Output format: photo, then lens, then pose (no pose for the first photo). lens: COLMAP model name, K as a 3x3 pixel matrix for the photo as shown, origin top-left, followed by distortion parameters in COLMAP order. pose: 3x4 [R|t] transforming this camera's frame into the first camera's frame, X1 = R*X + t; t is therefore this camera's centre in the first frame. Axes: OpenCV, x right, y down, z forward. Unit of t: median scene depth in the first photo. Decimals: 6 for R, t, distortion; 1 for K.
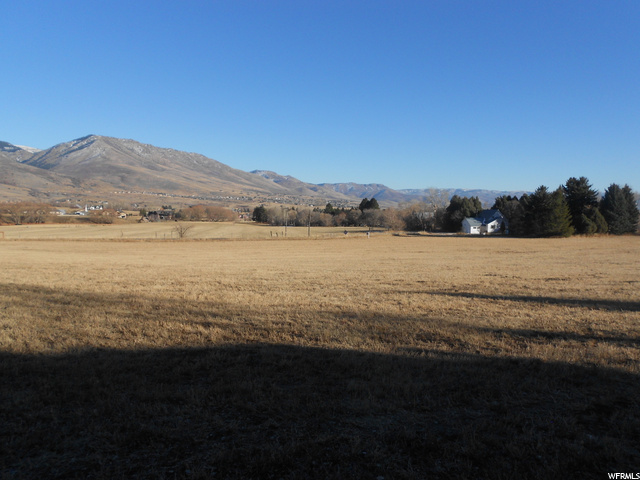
lens RADIAL K [[495.6, 0, 321.0], [0, 495.6, 244.6], [0, 0, 1]] dist [0.002854, -0.015319]
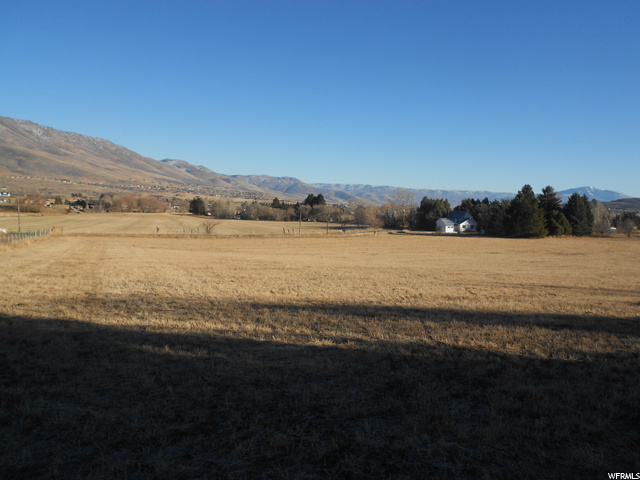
lens RADIAL K [[495.6, 0, 307.7], [0, 495.6, 229.1], [0, 0, 1]] dist [0.002854, -0.015319]
pose [[0.984380, 0.016041, 0.175324, -0.201054], [-0.013507, 0.999786, -0.015643, -0.008354], [-0.175537, 0.013030, 0.984387, -0.038927]]
